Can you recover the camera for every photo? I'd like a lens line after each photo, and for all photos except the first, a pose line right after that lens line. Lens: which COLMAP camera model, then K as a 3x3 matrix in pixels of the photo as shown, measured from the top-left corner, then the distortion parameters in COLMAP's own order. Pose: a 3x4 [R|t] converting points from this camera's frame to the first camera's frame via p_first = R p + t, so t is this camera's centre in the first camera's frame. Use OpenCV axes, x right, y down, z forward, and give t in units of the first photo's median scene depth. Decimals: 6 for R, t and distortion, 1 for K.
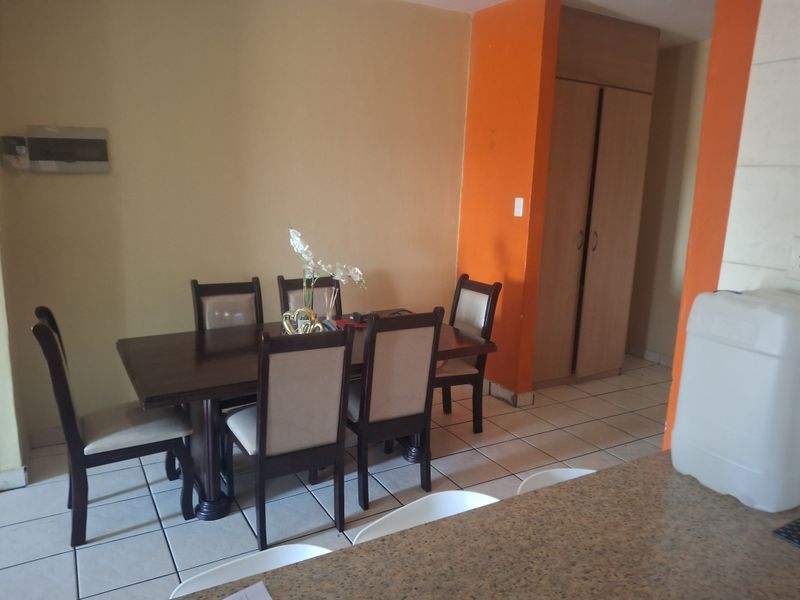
lens RADIAL K [[604.6, 0, 393.4], [0, 604.6, 303.4], [0, 0, 1]] dist [0.026991, -0.001835]
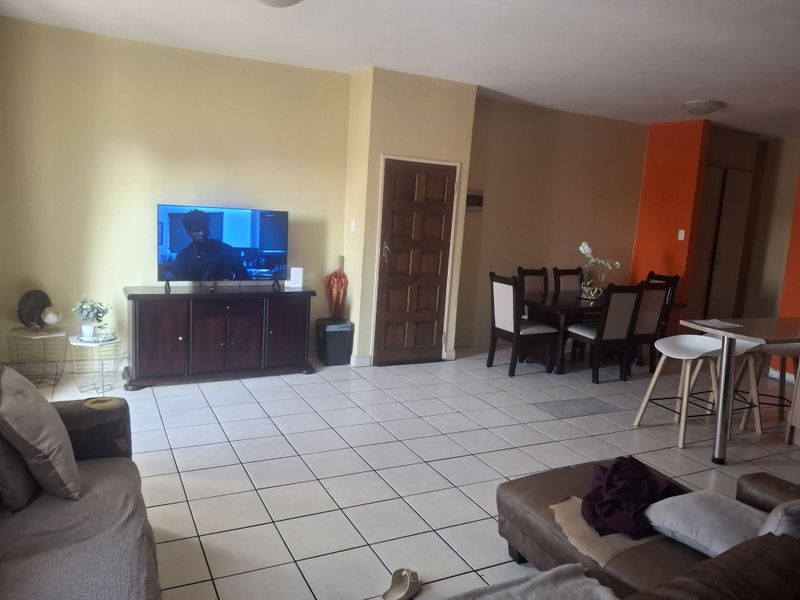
lens RADIAL K [[593.1, 0, 398.3], [0, 593.1, 295.0], [0, 0, 1]] dist [0.077929, -0.093332]
pose [[0.998035, 0.041193, -0.047207, -0.540269], [-0.043855, 0.997421, -0.056815, 0.154261], [0.044745, 0.058774, 0.997268, -0.793355]]
